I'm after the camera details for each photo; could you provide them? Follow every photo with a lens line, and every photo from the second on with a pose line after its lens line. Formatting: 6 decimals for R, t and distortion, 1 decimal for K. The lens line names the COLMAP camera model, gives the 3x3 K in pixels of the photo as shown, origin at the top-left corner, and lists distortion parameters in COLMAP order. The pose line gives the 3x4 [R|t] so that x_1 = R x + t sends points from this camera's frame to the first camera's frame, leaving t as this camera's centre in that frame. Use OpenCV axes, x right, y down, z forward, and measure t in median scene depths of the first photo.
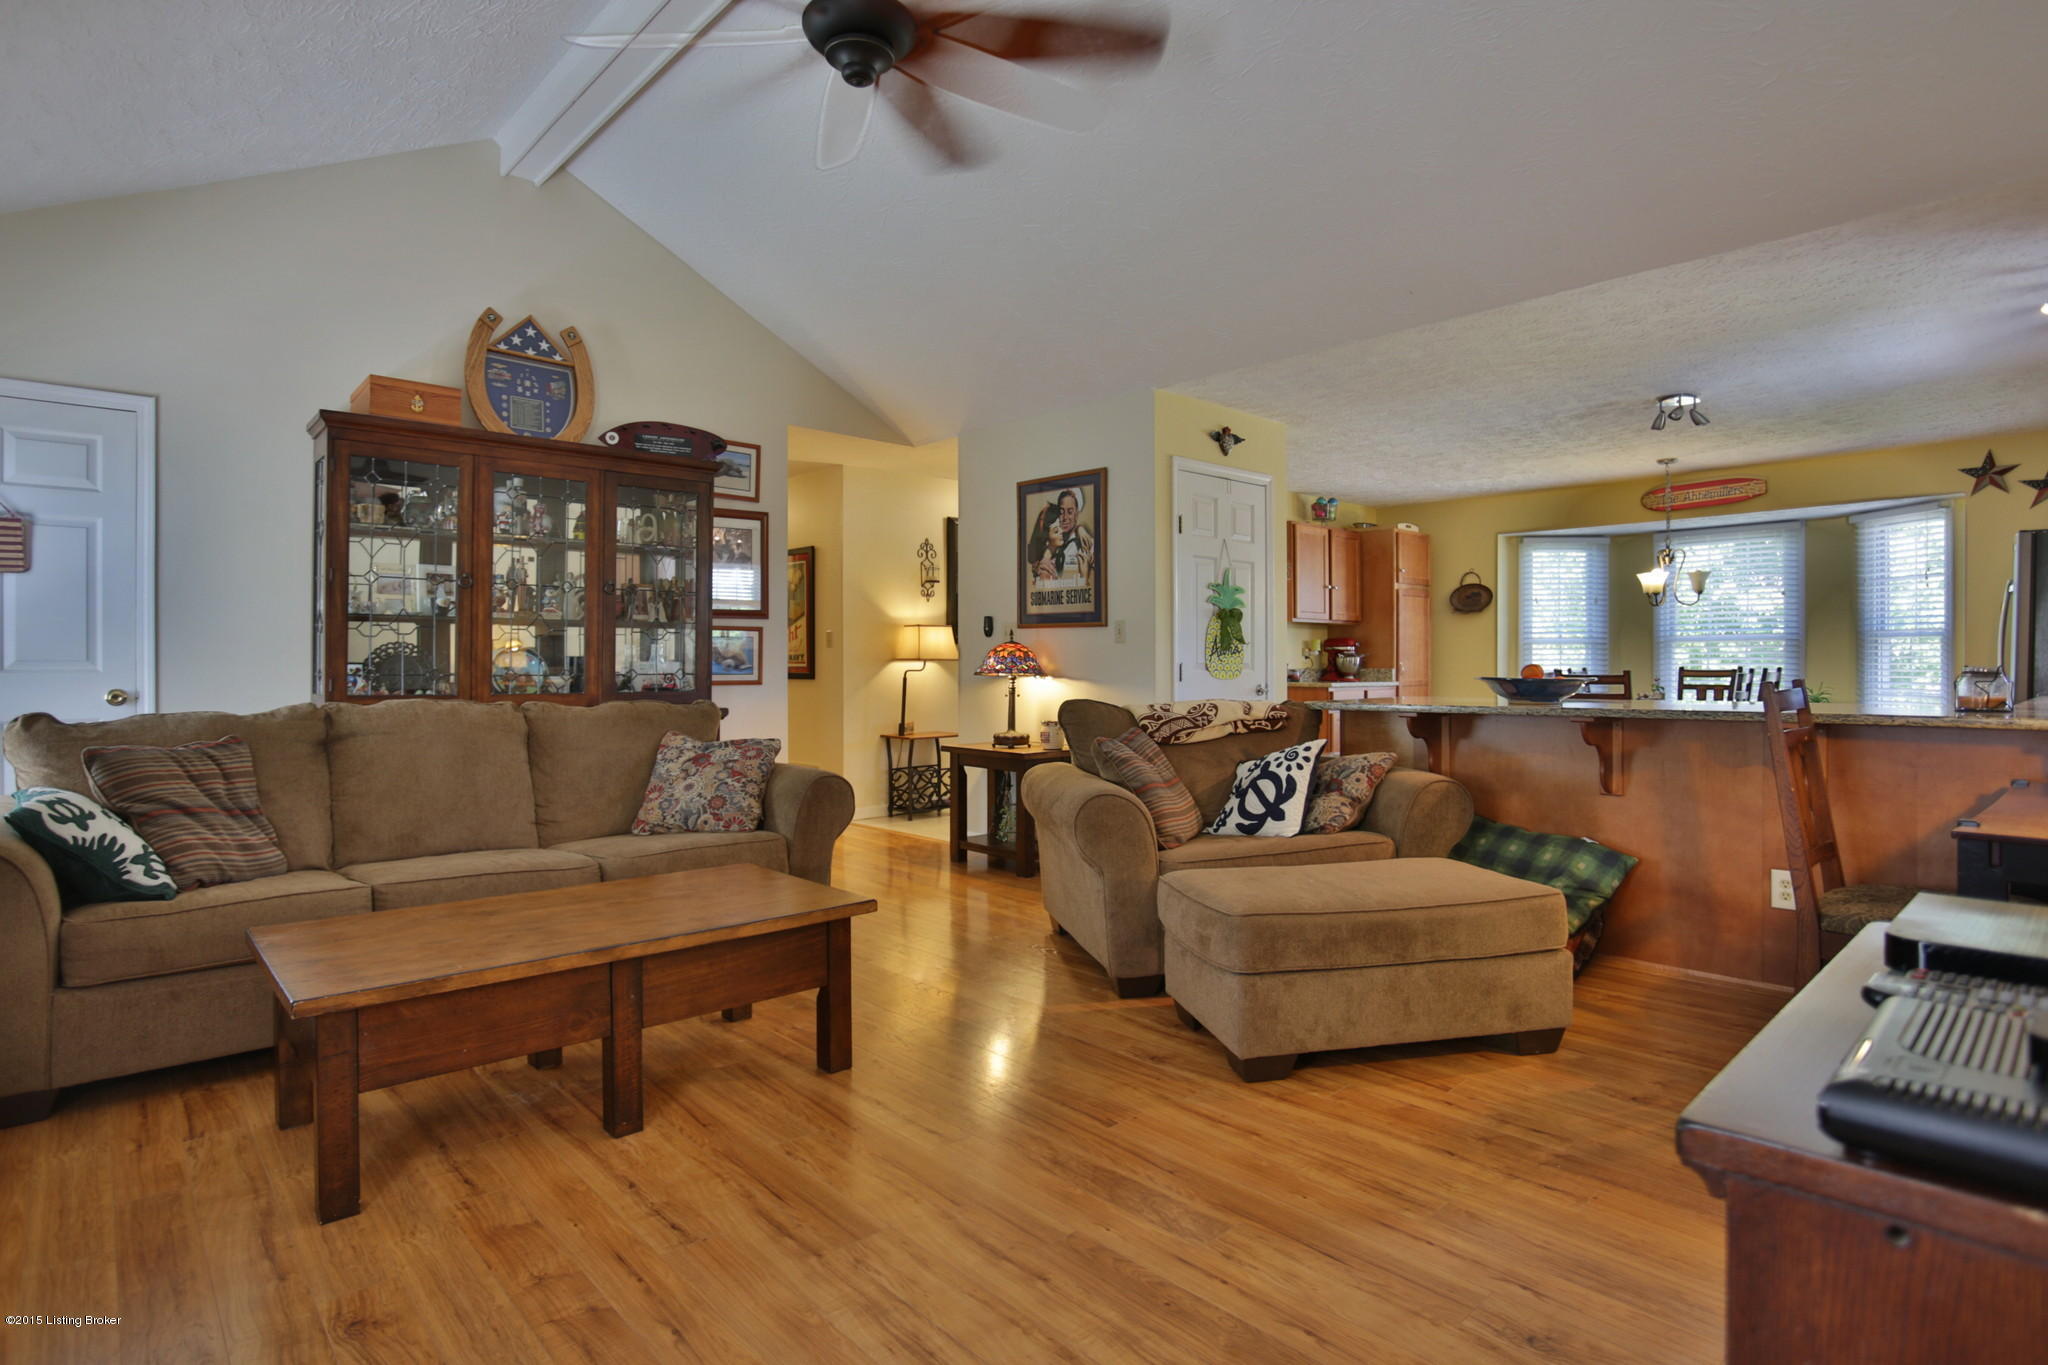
lens RADIAL K [[1059.1, 0, 1024.0], [0, 1059.1, 682.5], [0, 0, 1]] dist [-0.070271, 0.033485]
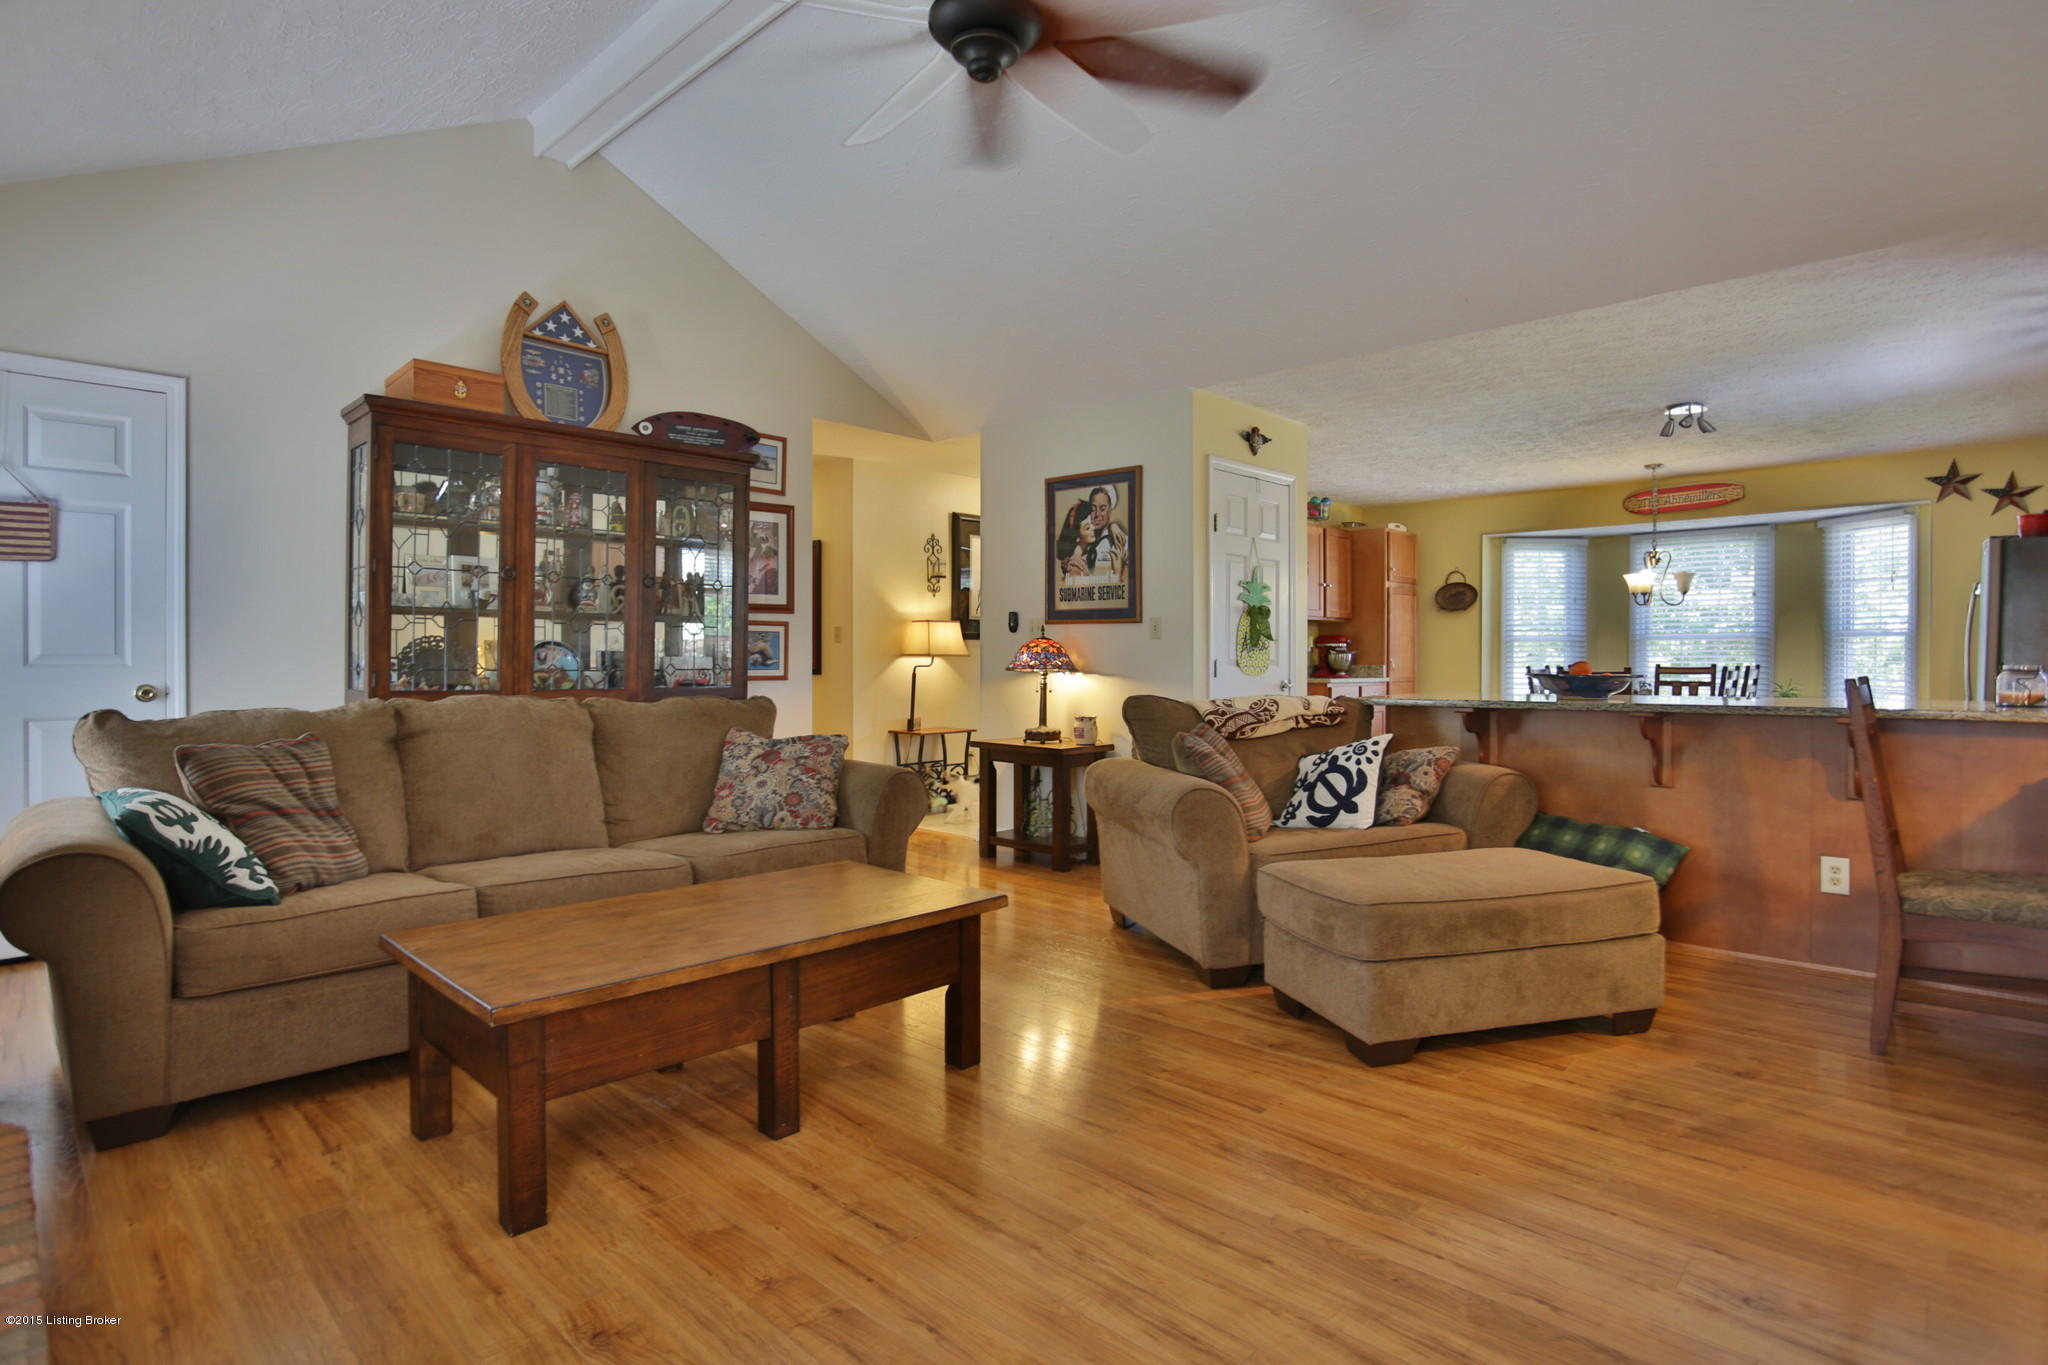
lens RADIAL K [[1059.1, 0, 1024.0], [0, 1059.1, 682.5], [0, 0, 1]] dist [-0.070271, 0.033485]
pose [[0.998100, 0.000757, 0.061616, -0.135893], [-0.001020, 0.999990, 0.004239, -0.000223], [-0.061612, -0.004293, 0.998091, -0.001436]]
